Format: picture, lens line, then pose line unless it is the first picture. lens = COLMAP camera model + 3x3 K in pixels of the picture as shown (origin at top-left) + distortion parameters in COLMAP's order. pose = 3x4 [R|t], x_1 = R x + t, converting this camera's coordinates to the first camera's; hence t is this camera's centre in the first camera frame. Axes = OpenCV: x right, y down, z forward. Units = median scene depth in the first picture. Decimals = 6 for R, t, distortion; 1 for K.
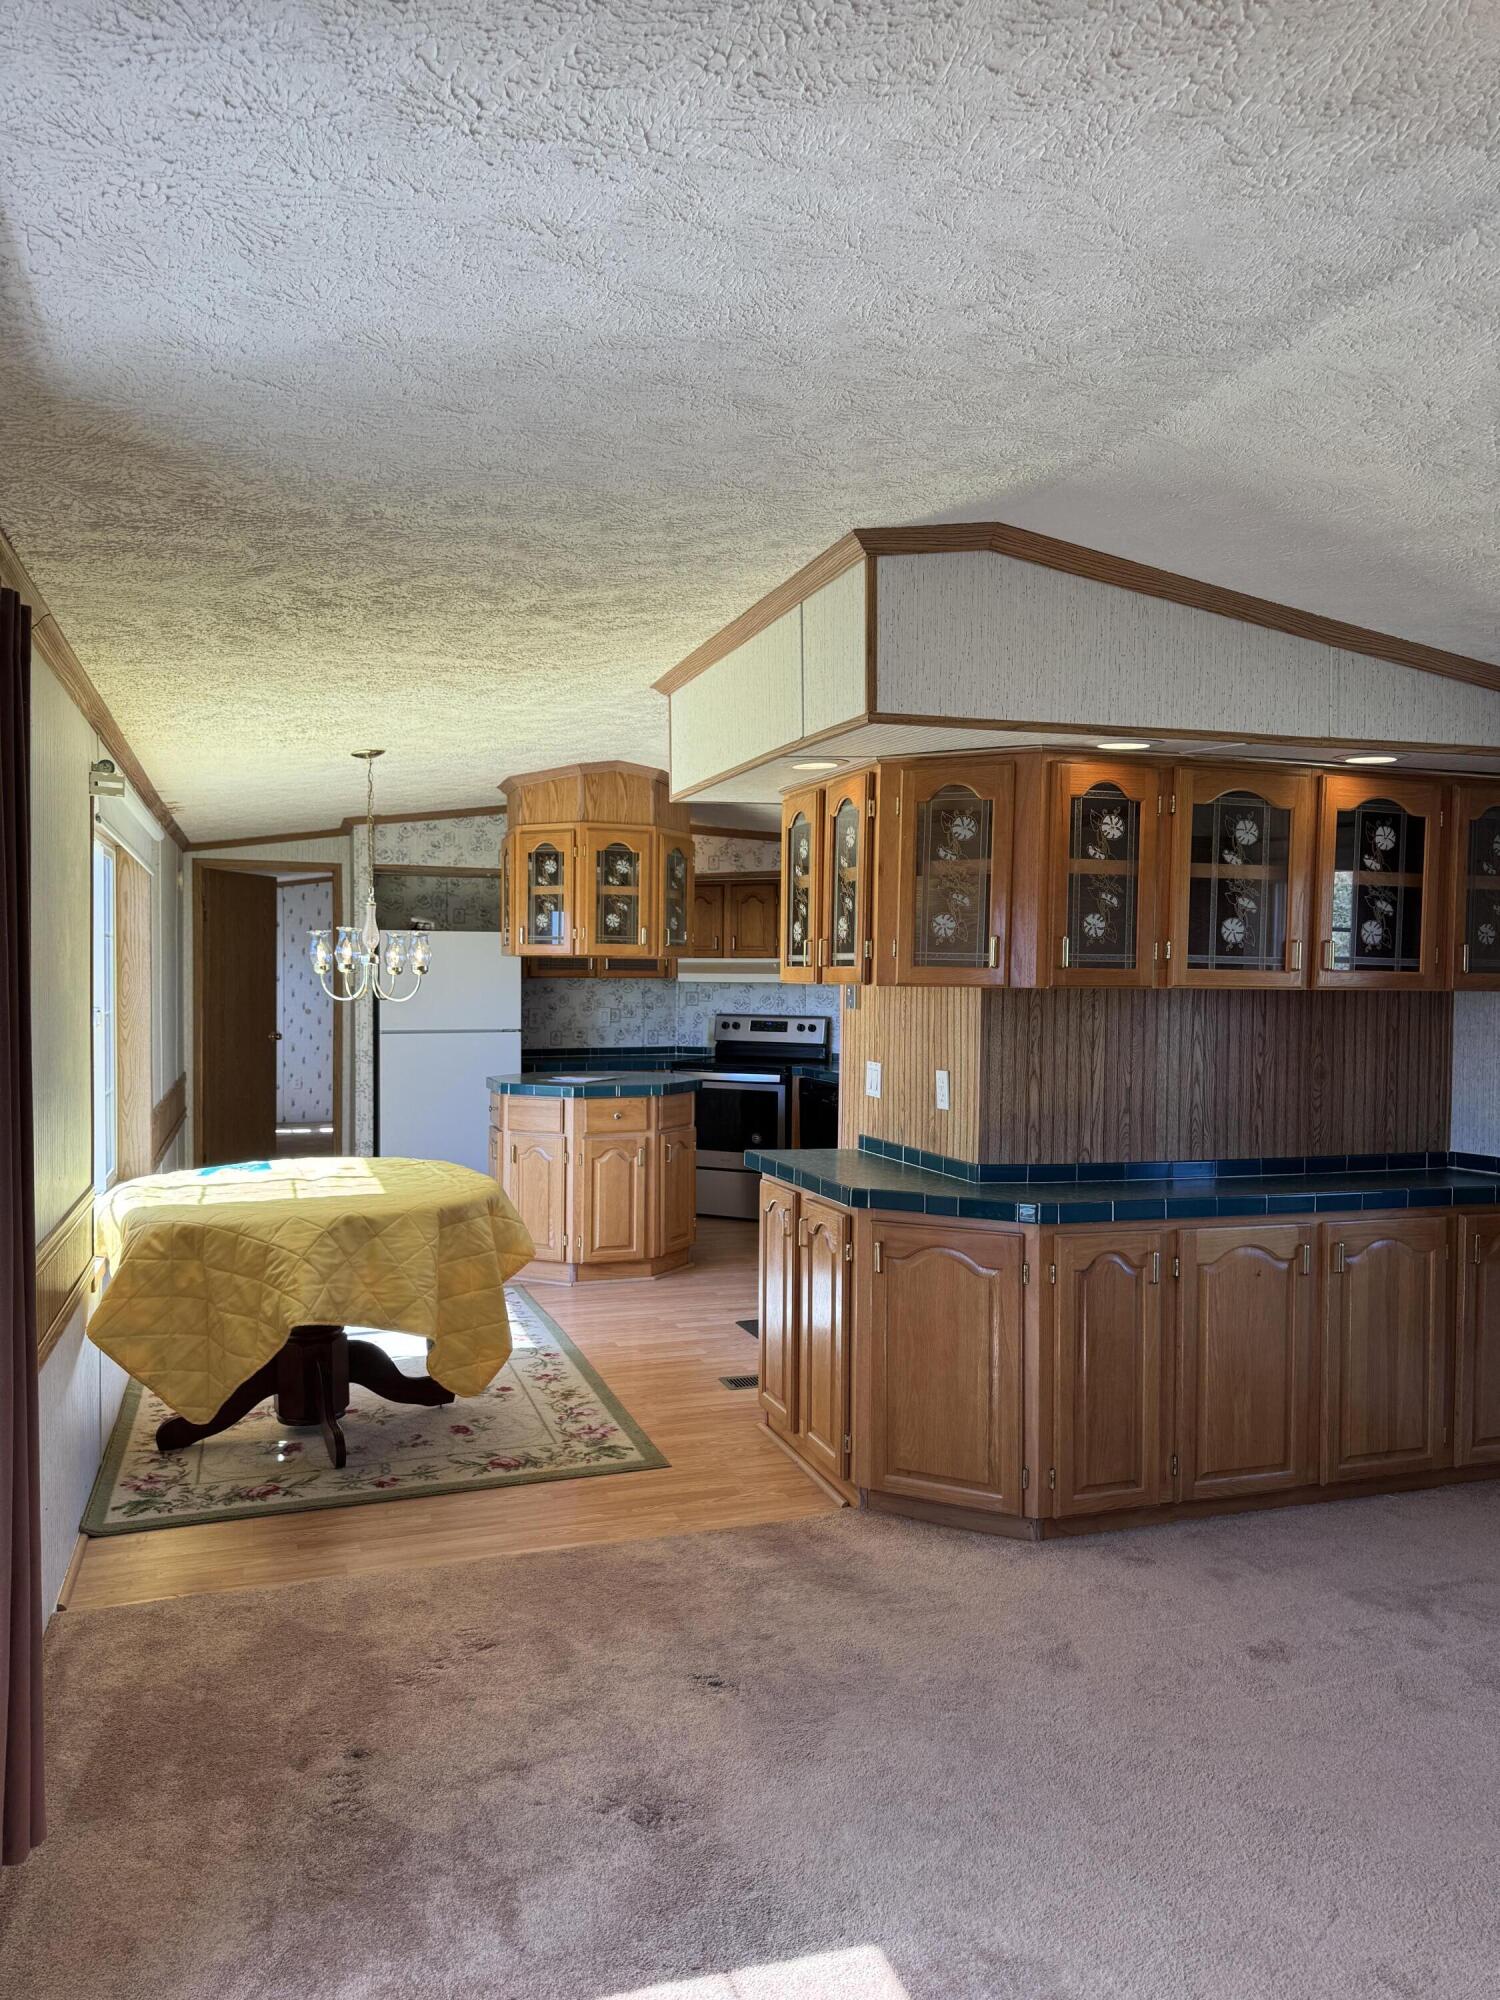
lens RADIAL K [[1397.8, 0, 756.3], [0, 1397.8, 1003.0], [0, 0, 1]] dist [0.175153, -0.377371]
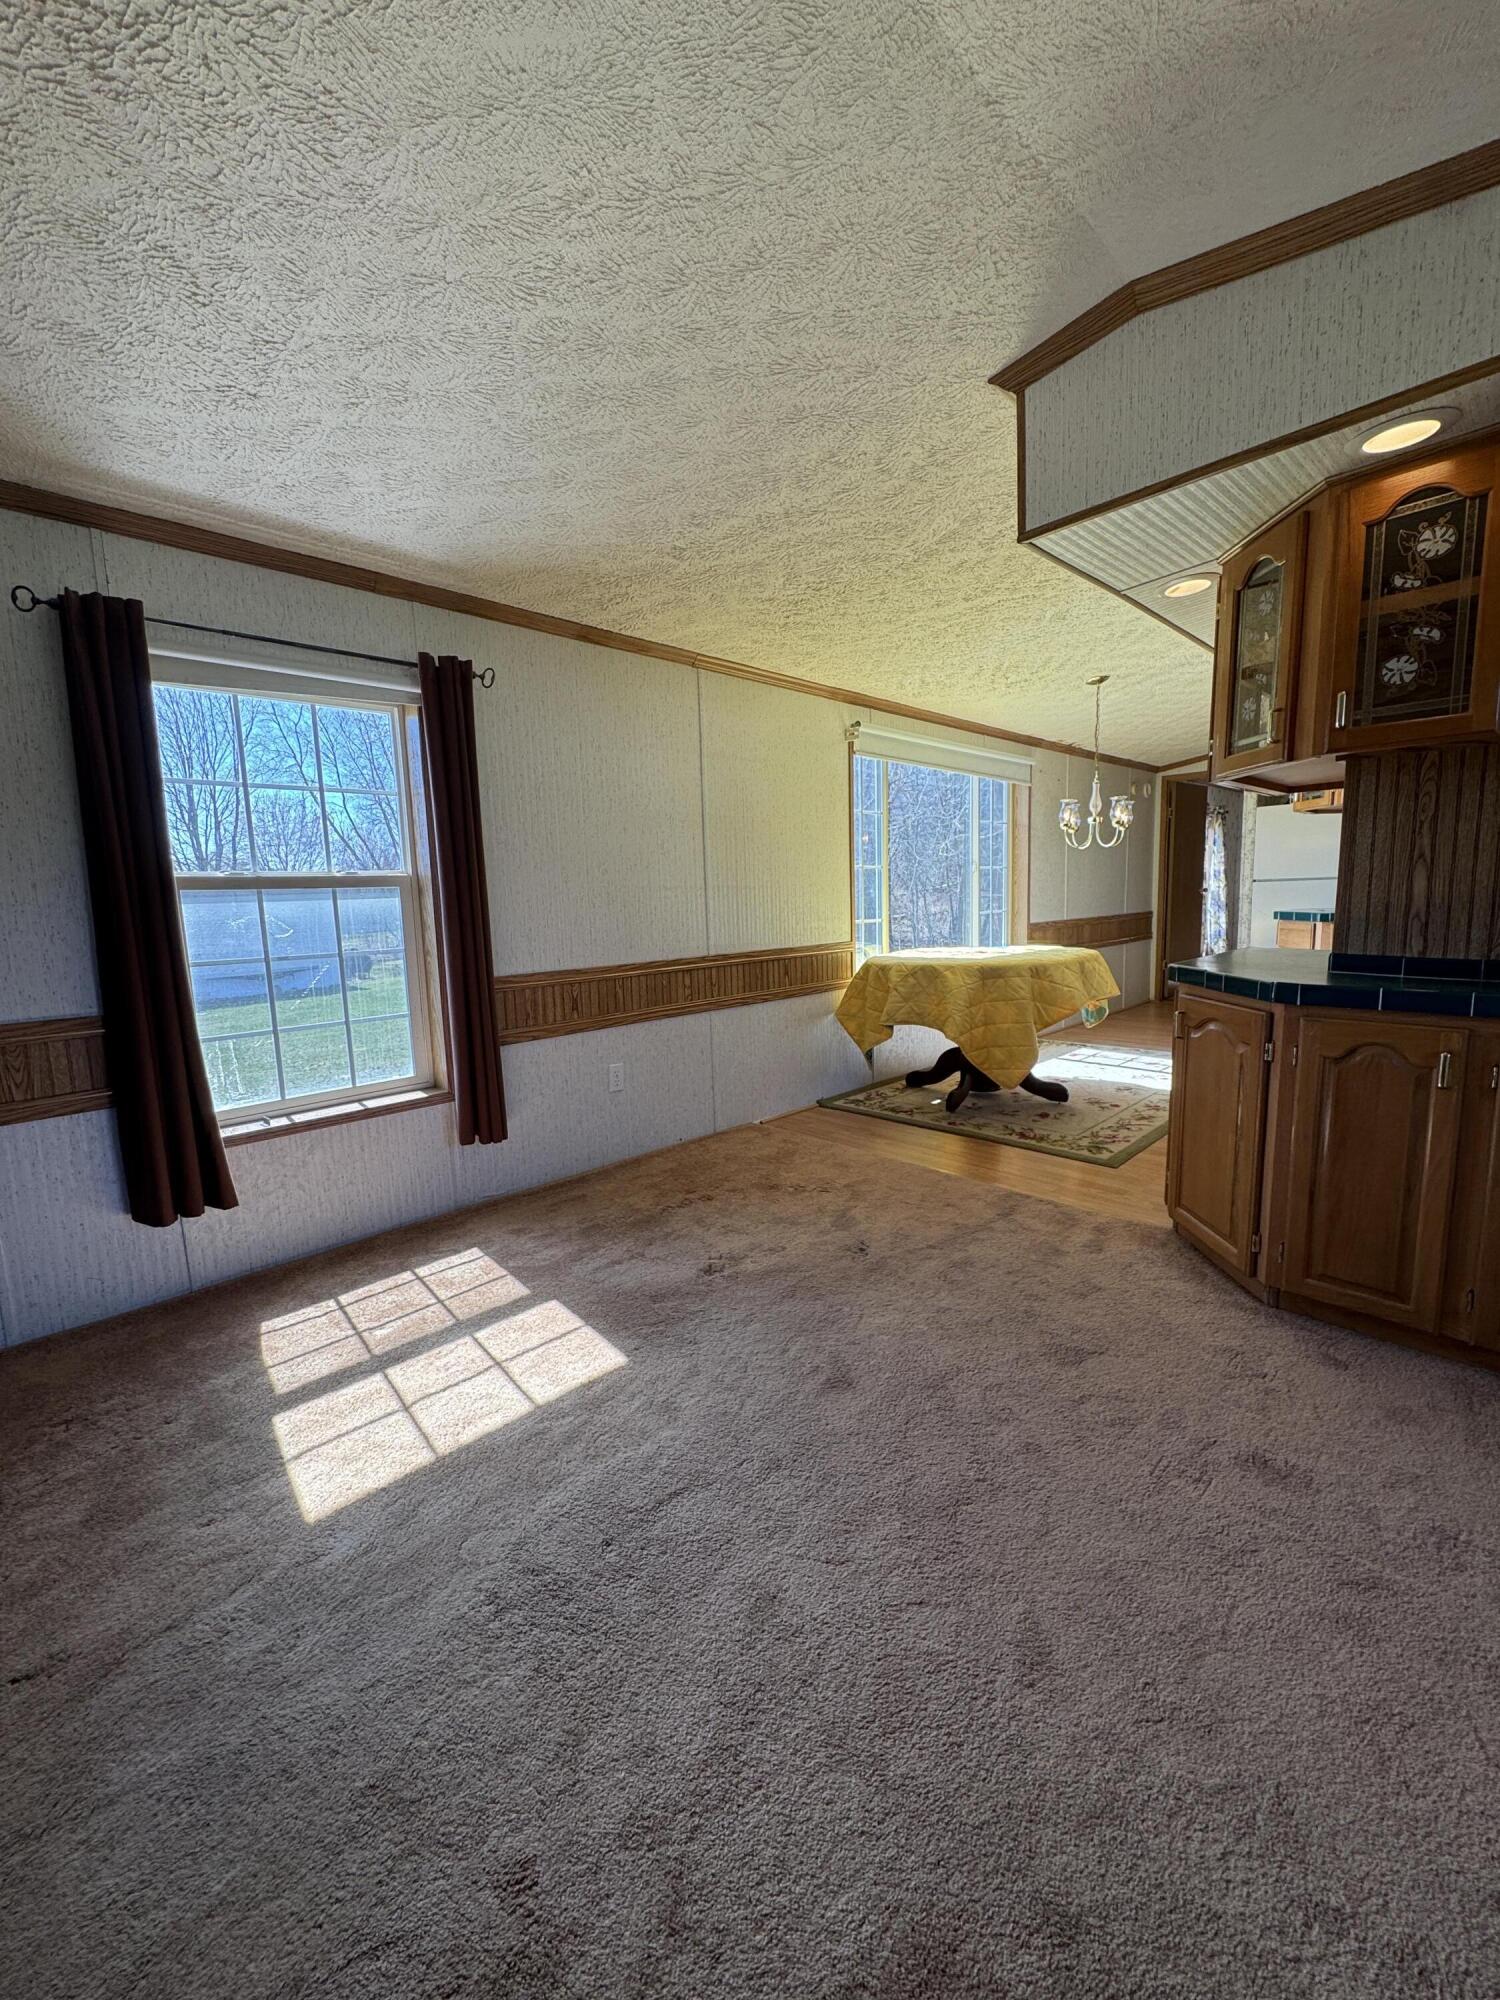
lens RADIAL K [[796.8, 0, 752.9], [0, 796.8, 1001.3], [0, 0, 1]] dist [-0.008995, 0.002718]
pose [[0.429967, 0.099940, -0.897296, 0.486057], [0.015272, 0.992907, 0.117908, 0.076470], [0.902715, -0.064400, 0.425391, 0.392899]]
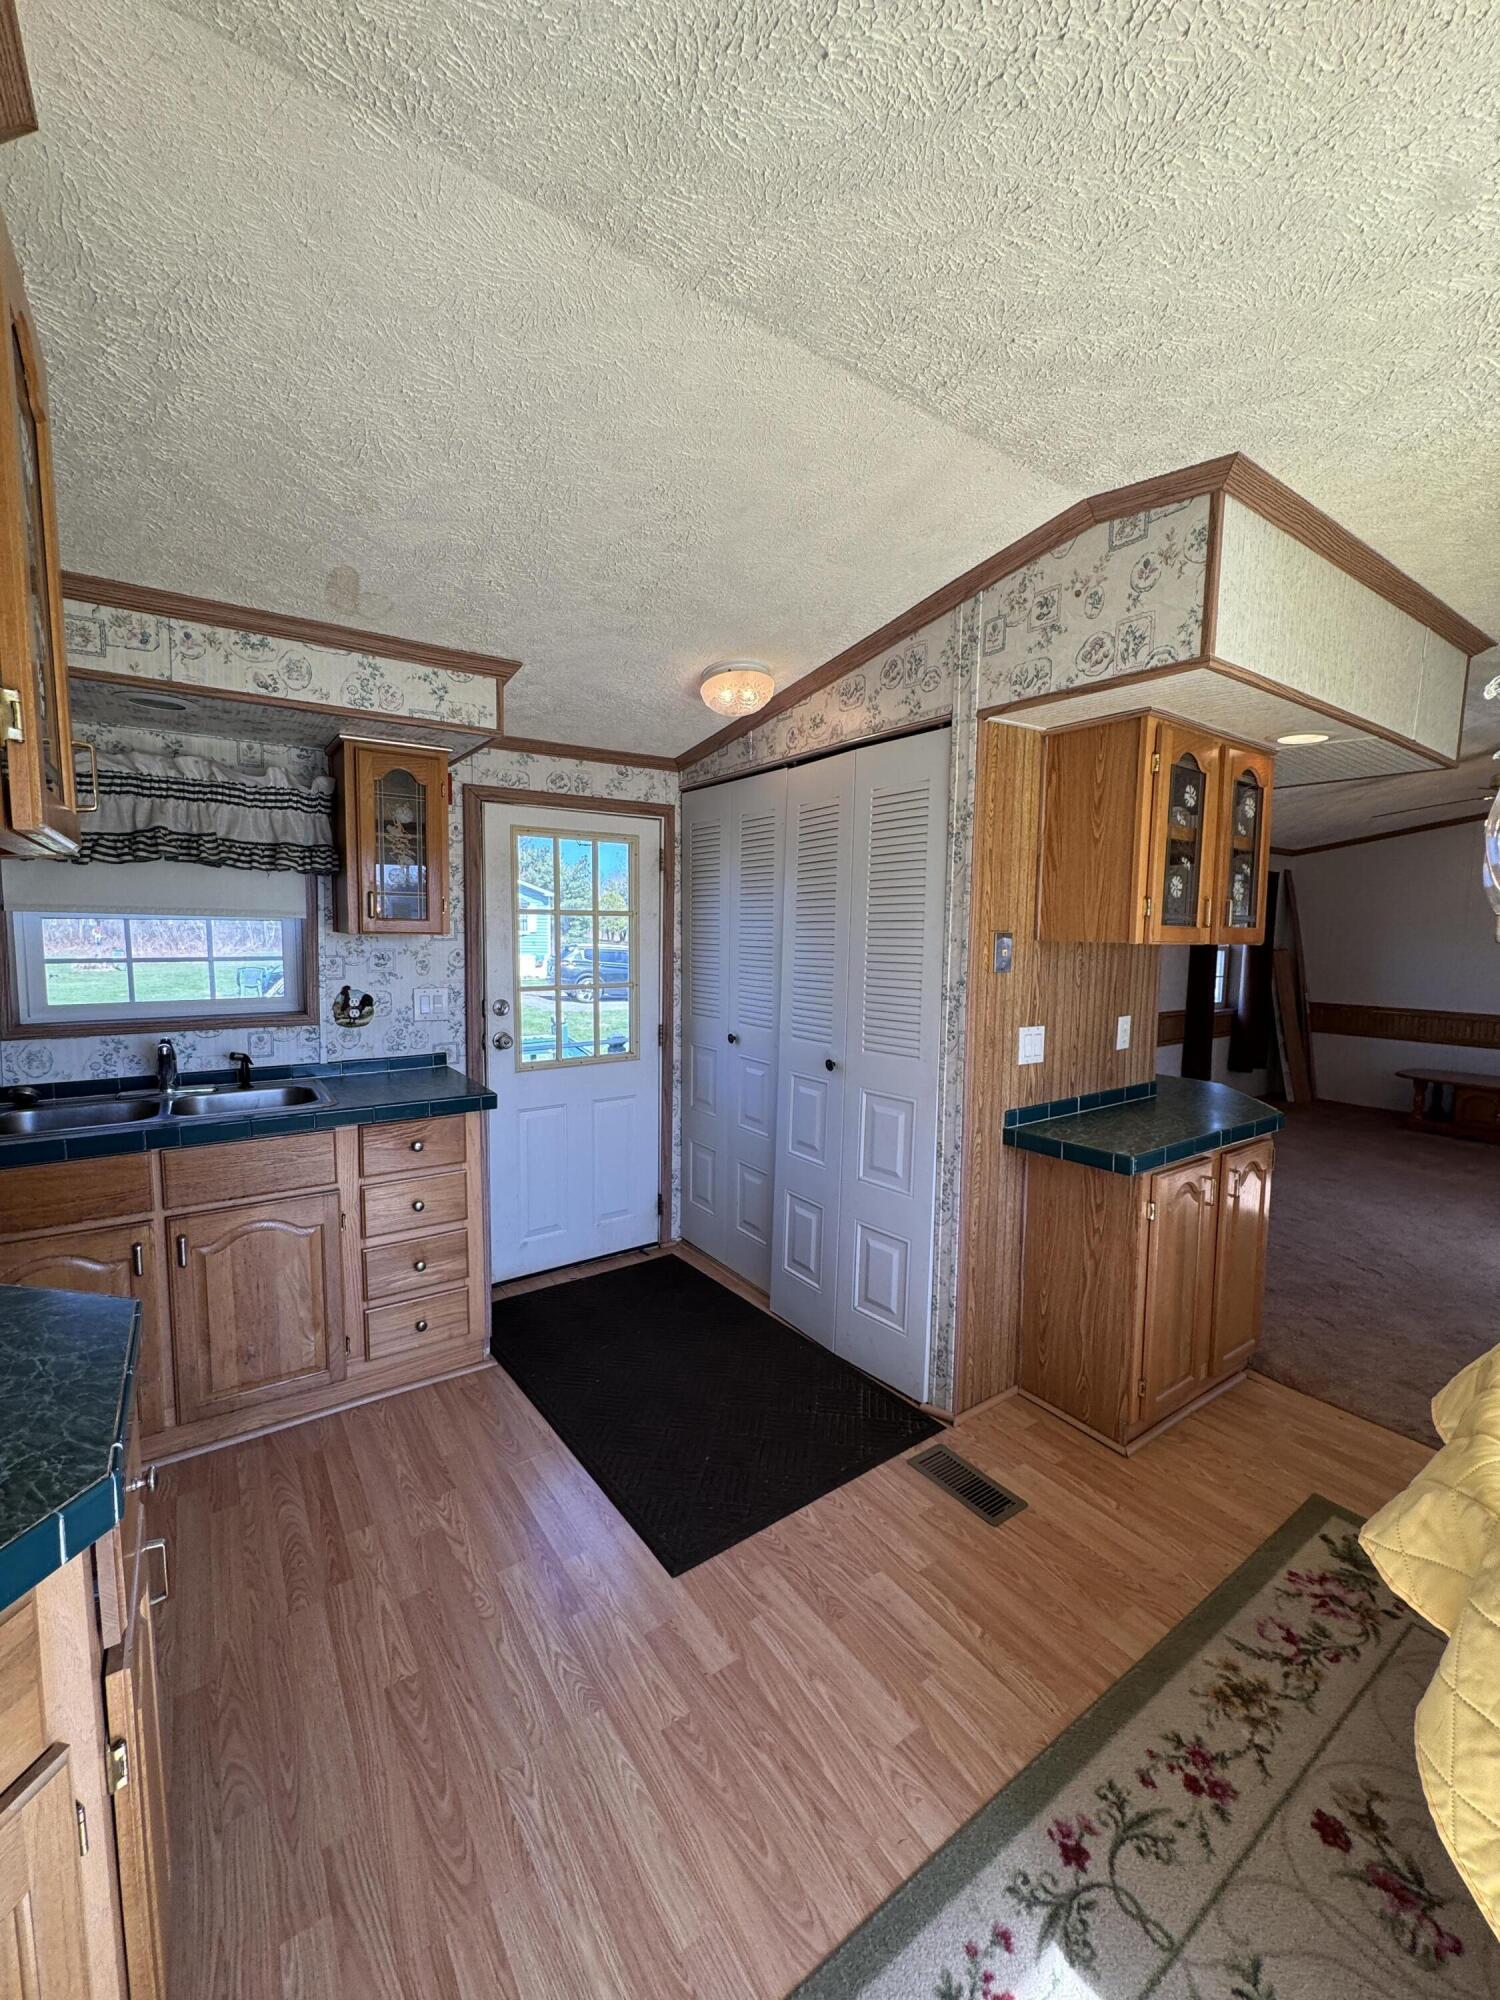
lens RADIAL K [[796.8, 0, 752.9], [0, 796.8, 1001.3], [0, 0, 1]] dist [-0.008995, 0.002718]
pose [[-0.270081, -0.104876, 0.957109, -0.432264], [0.007808, 0.993779, 0.111098, -0.040580], [-0.962806, 0.037479, -0.267582, 1.546376]]
